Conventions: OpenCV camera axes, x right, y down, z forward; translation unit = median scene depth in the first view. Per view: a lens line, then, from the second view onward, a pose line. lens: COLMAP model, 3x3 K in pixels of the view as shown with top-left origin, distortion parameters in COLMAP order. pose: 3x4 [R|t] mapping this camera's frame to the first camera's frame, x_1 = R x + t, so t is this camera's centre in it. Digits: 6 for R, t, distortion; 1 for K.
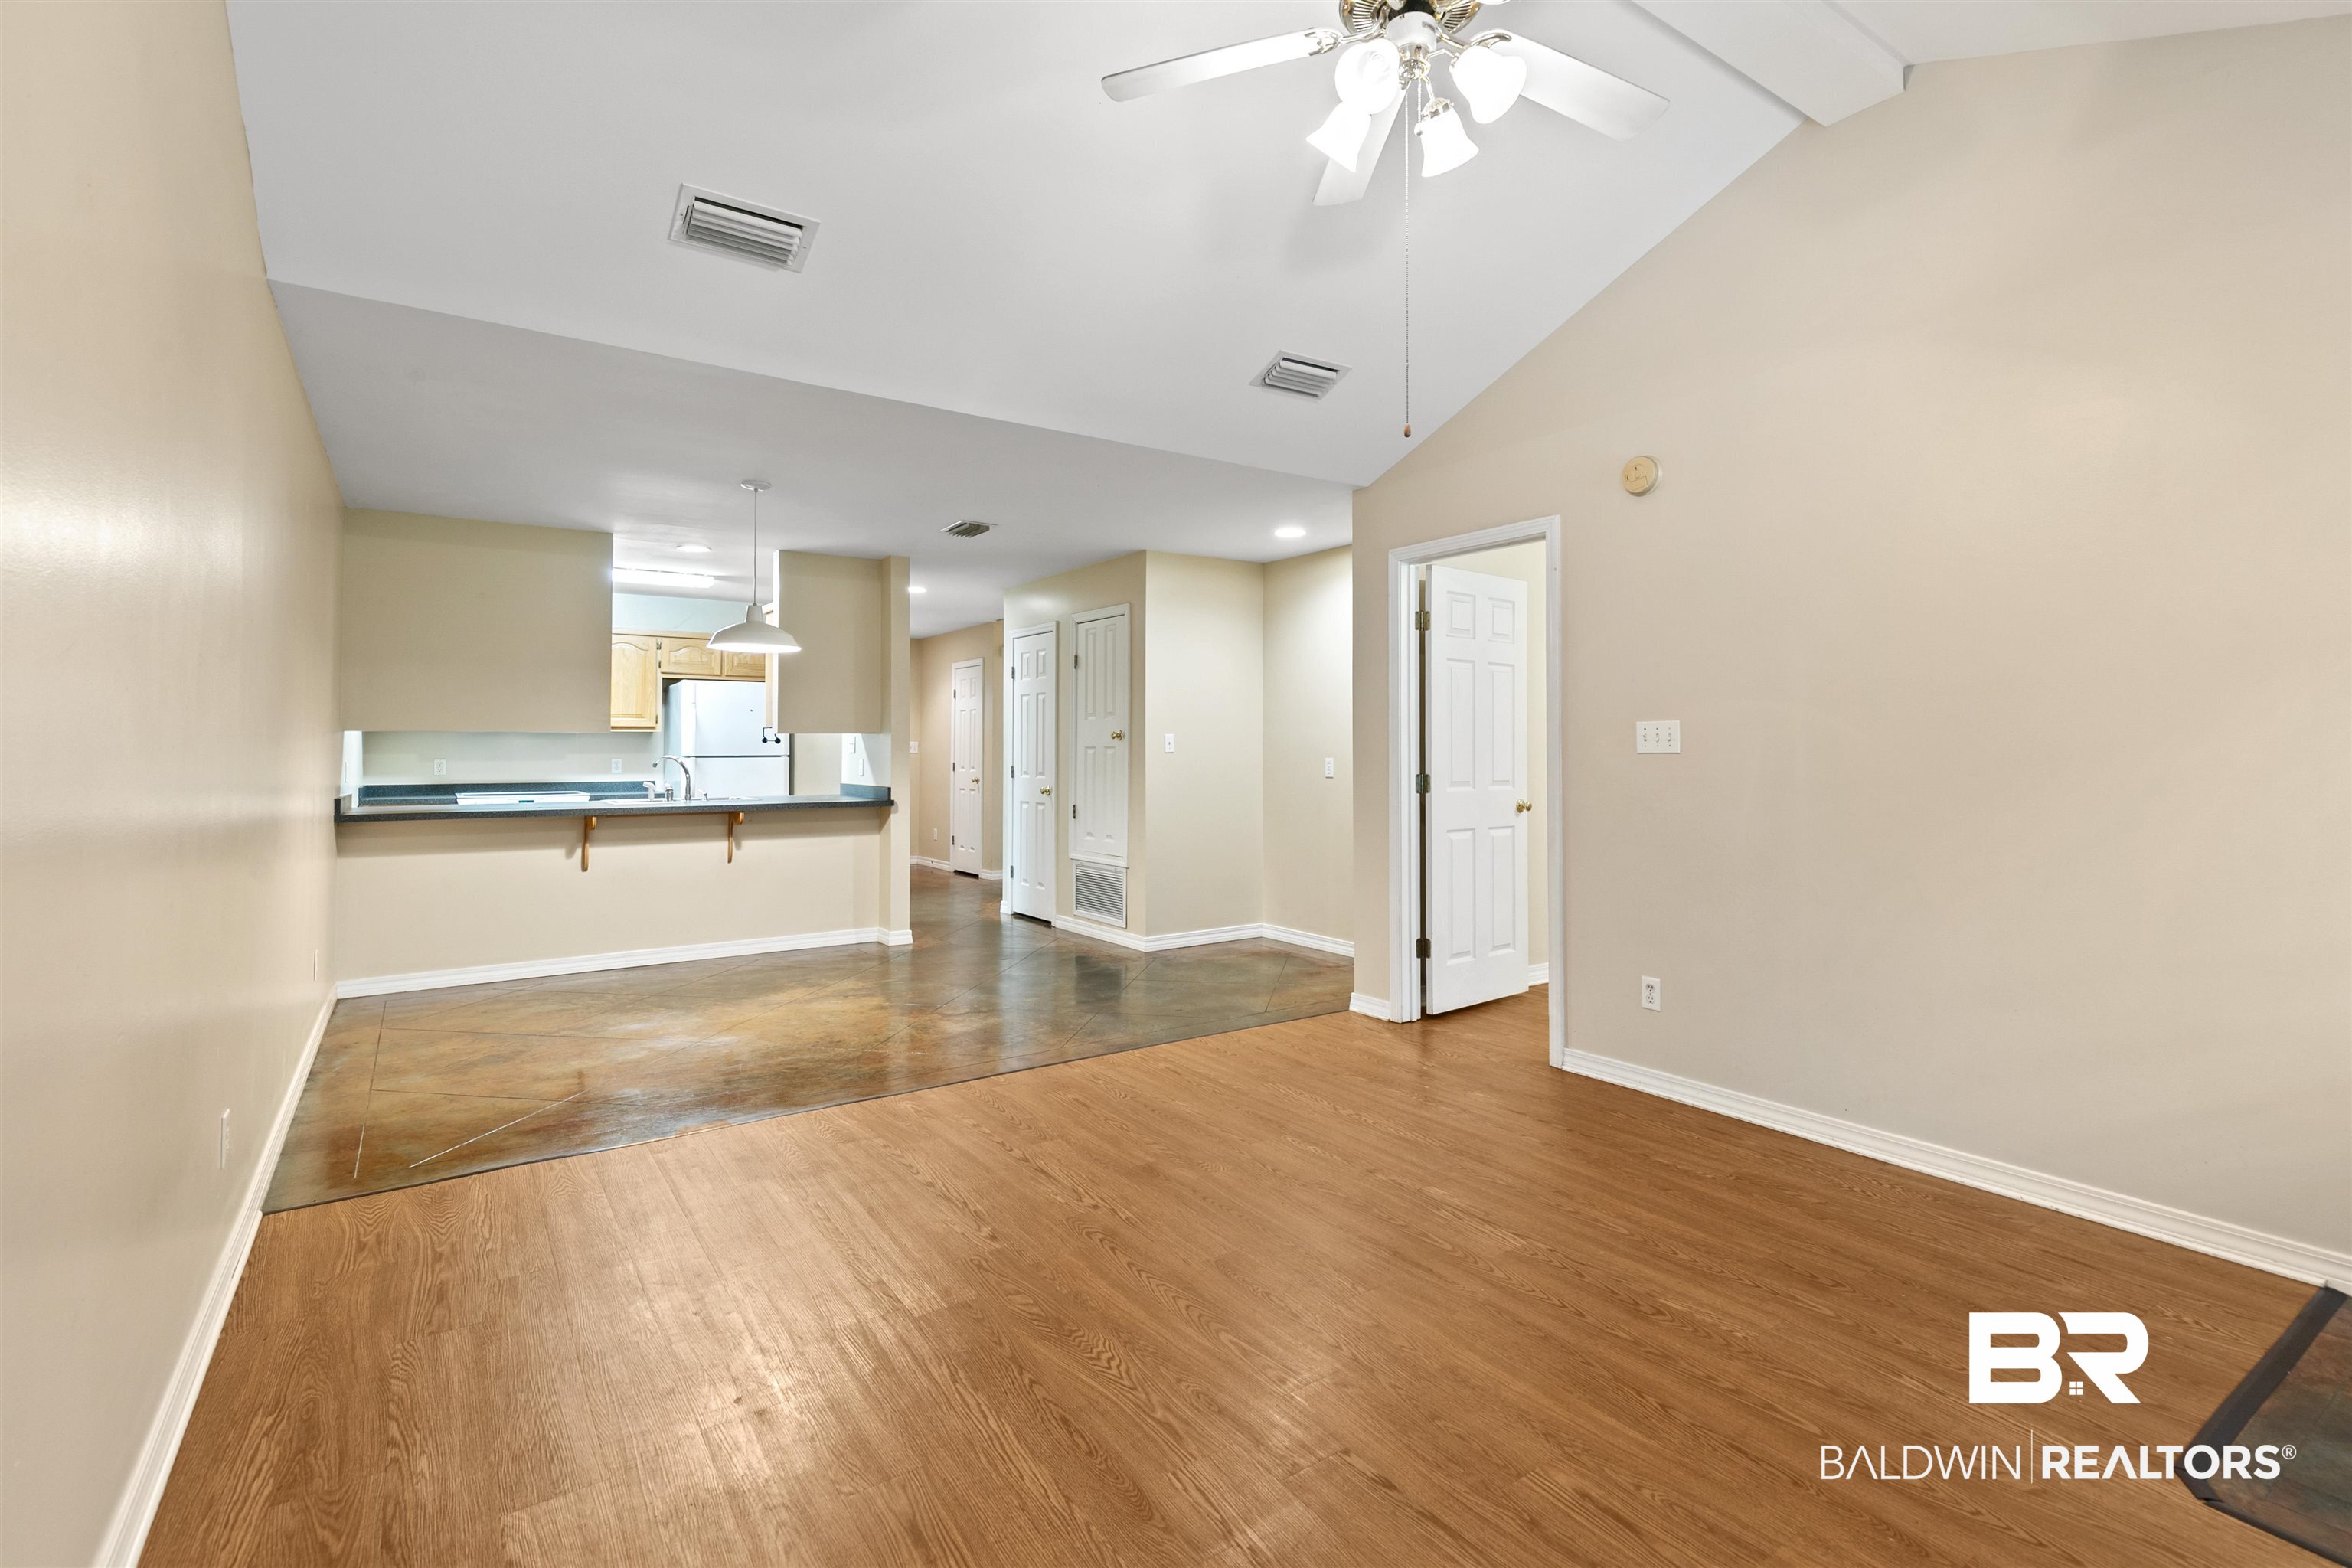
lens RADIAL K [[1081.2, 0, 1180.8], [0, 1081.2, 736.5], [0, 0, 1]] dist [0.011425, 0.000120]
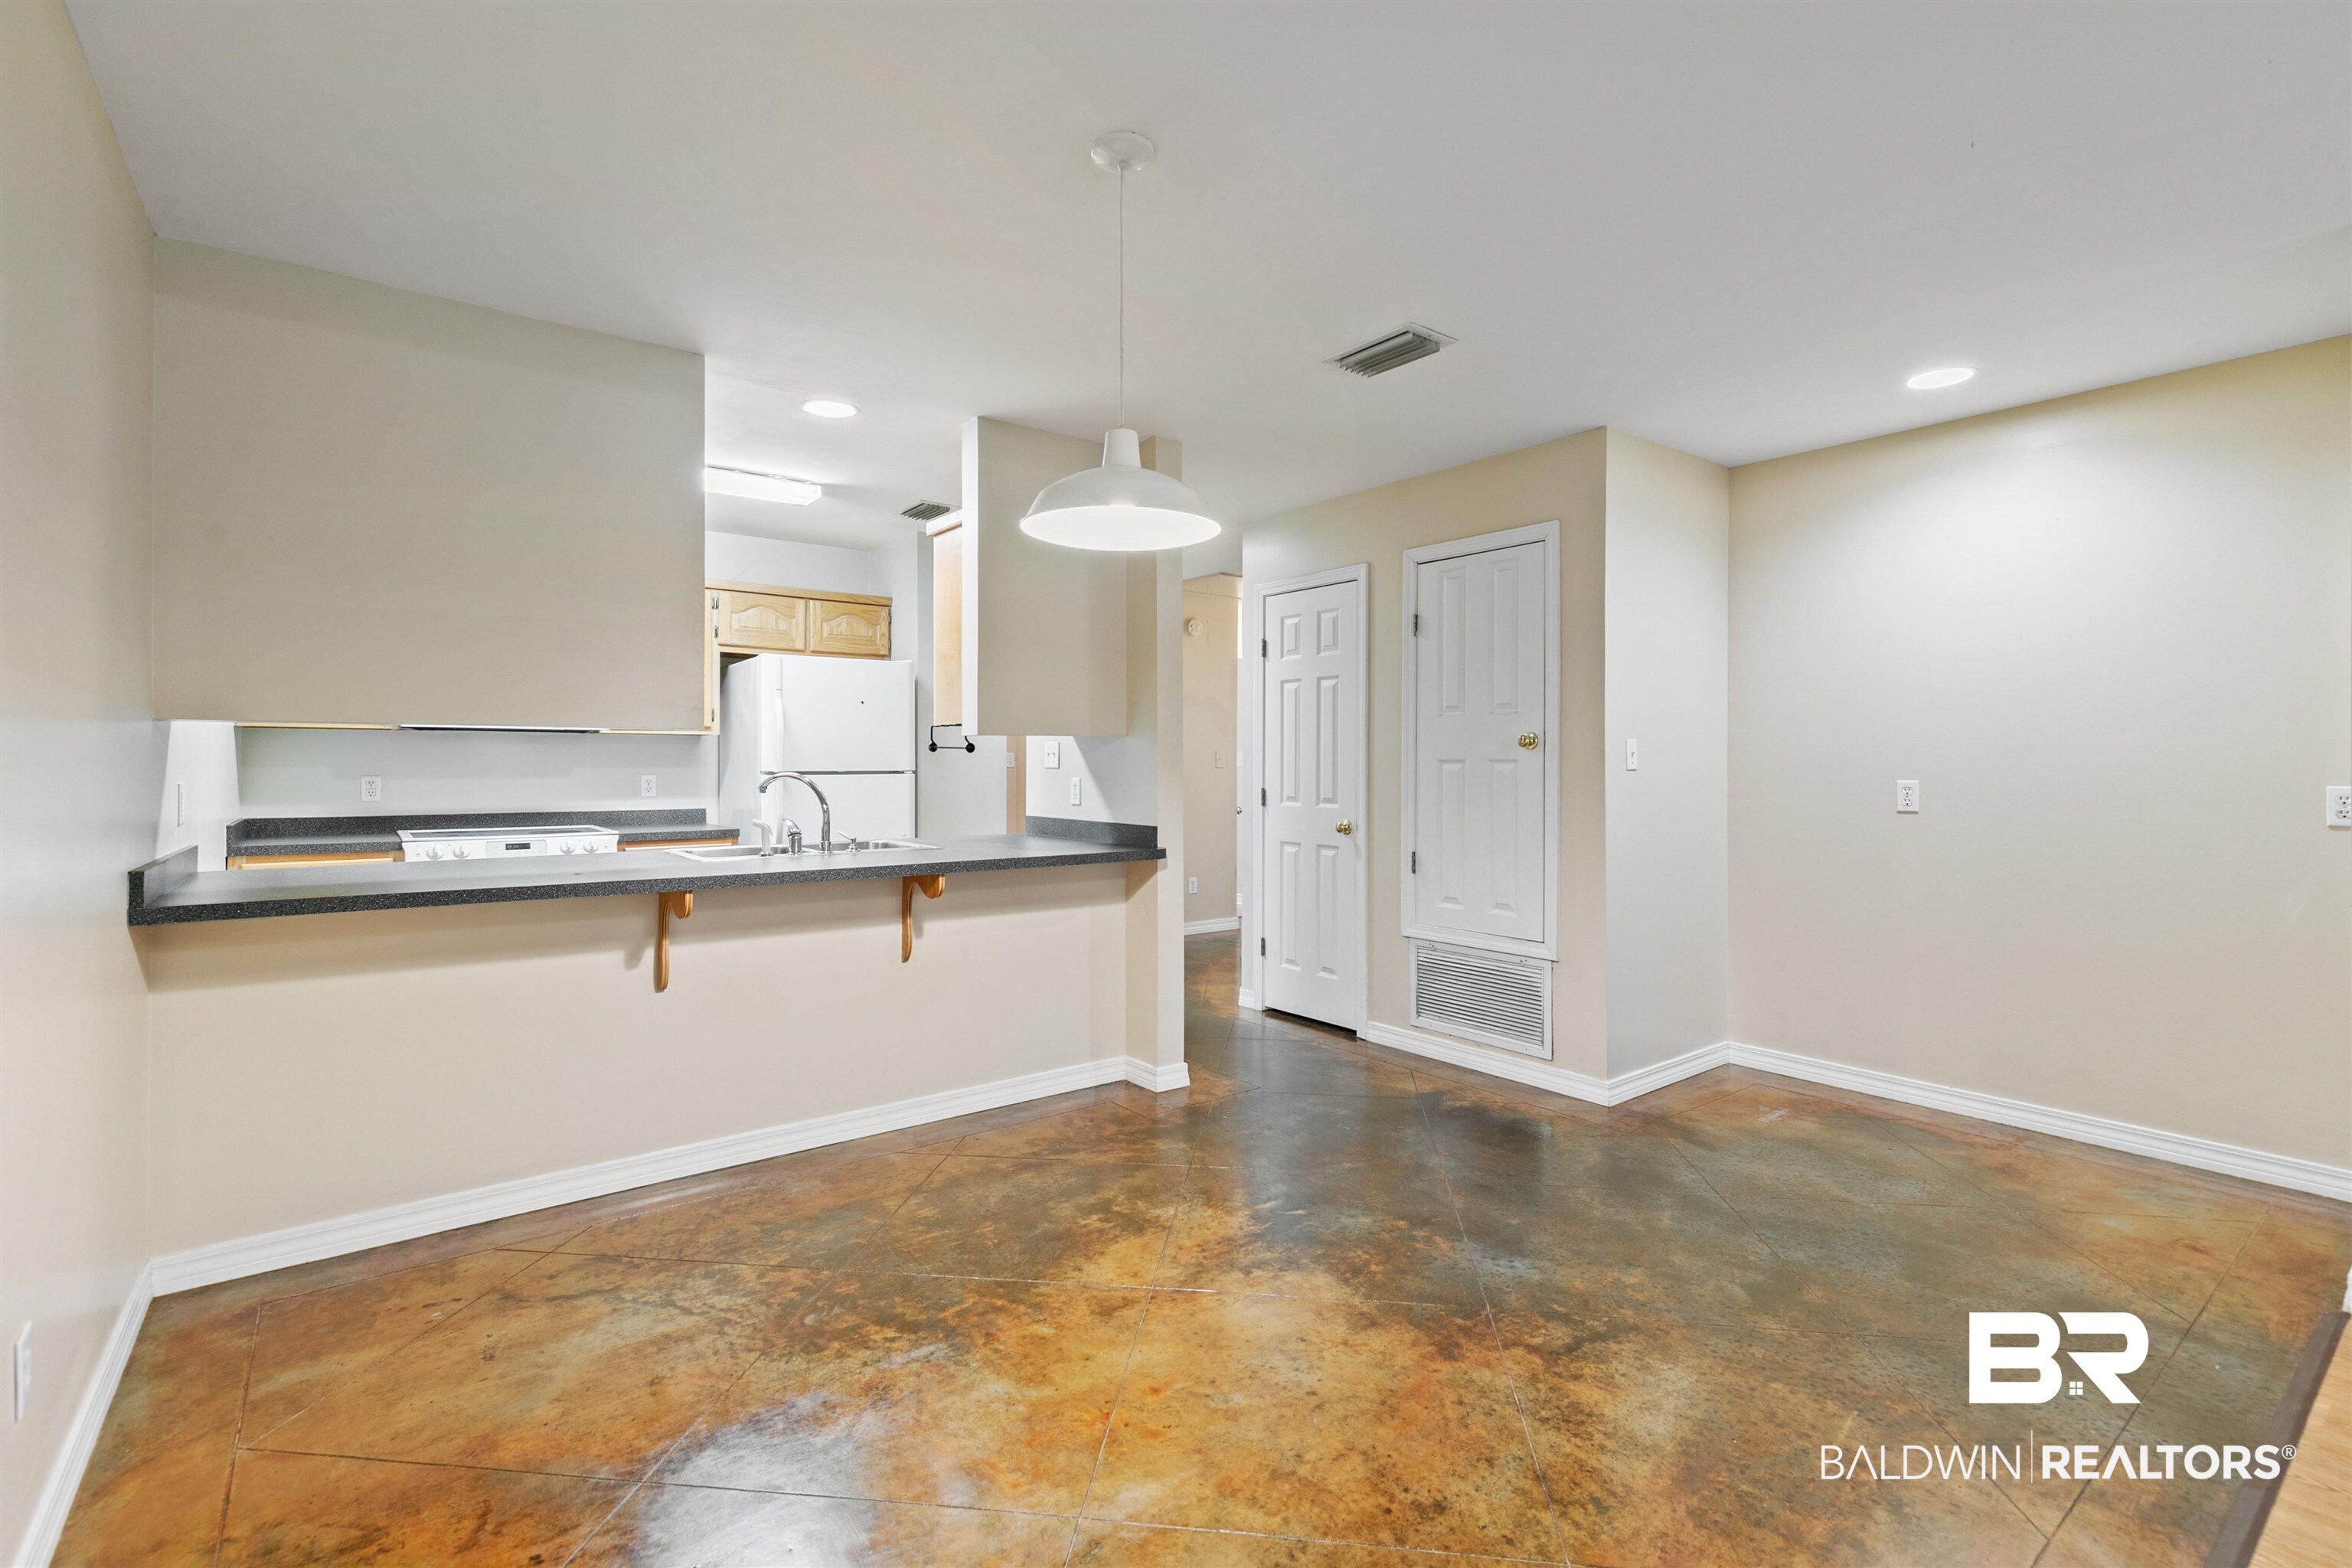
lens RADIAL K [[1061.4, 0, 1179.0], [0, 1061.4, 770.0], [0, 0, 1]] dist [0.009372, -0.000084]
pose [[0.998523, 0.003744, 0.054198, -0.321279], [-0.004620, 0.999860, 0.016054, 0.007524], [-0.054130, -0.016281, 0.998401, 0.464904]]
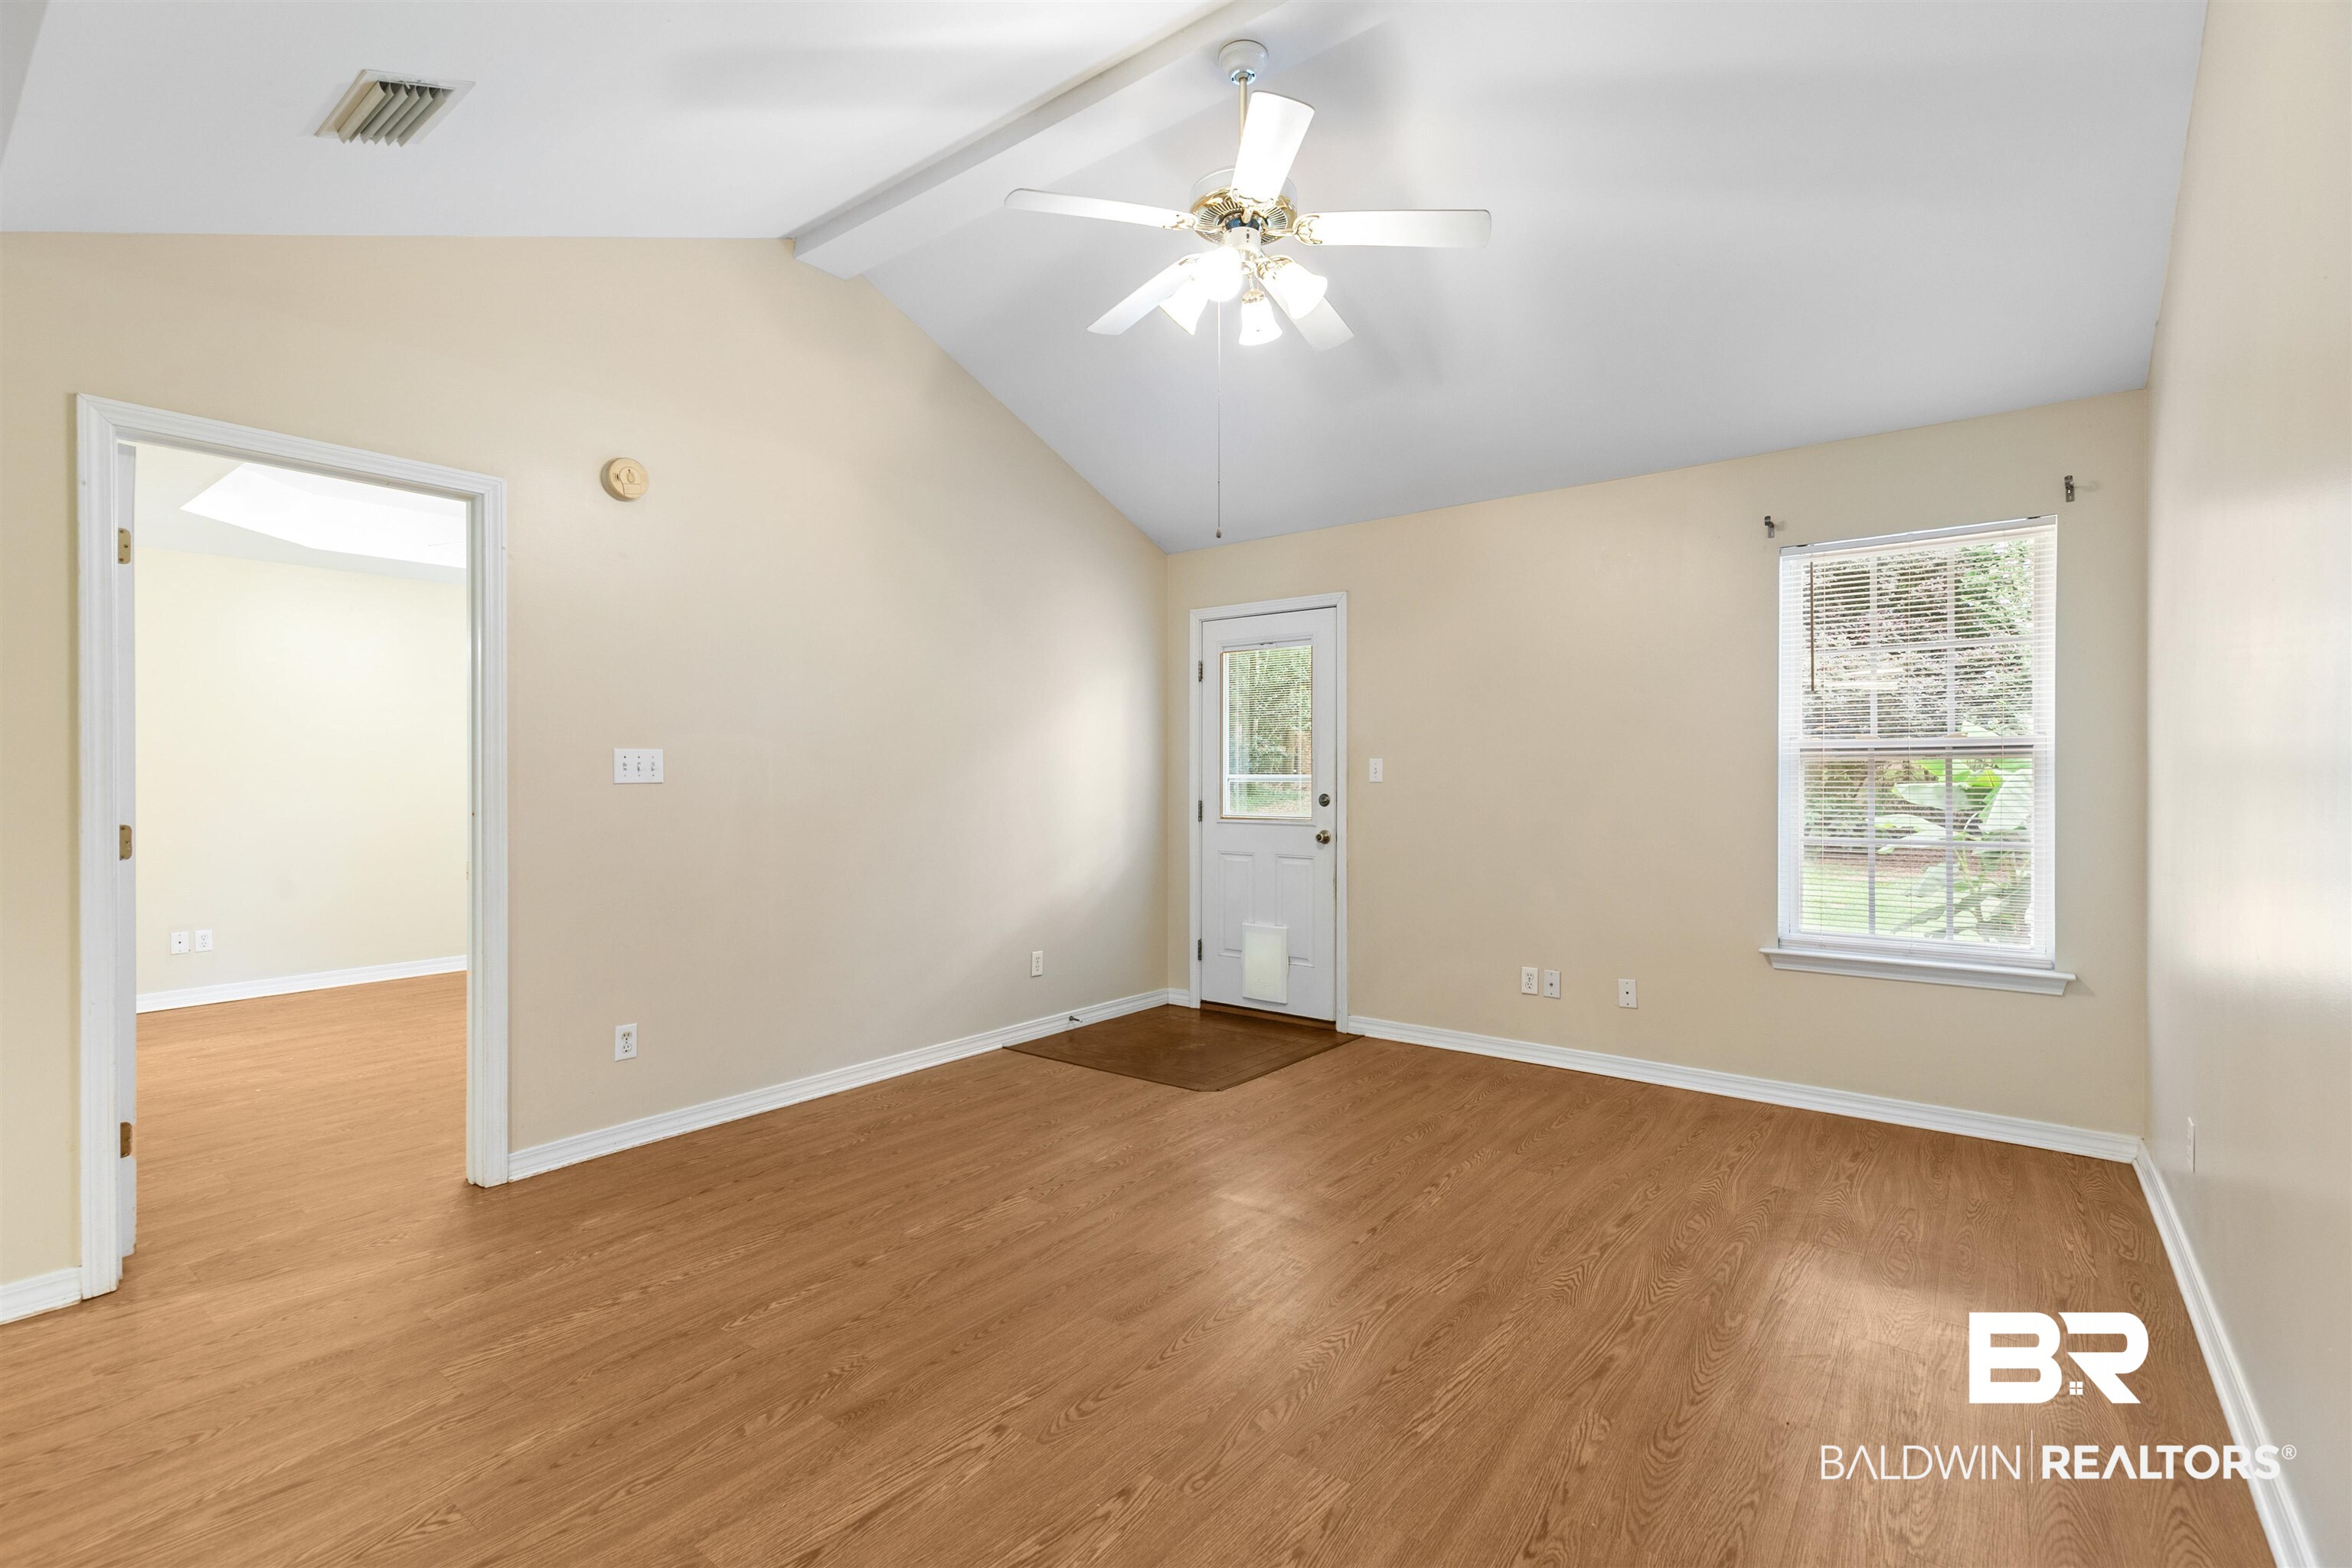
lens RADIAL K [[1062.7, 0, 1176.0], [0, 1062.7, 784.0], [0, 0, 1]] dist [0.011042, 0.000340]
pose [[-0.300176, -0.004532, 0.953873, -0.364608], [-0.007981, 0.999966, 0.002240, 0.006489], [-0.953850, -0.006940, -0.300202, 0.520791]]
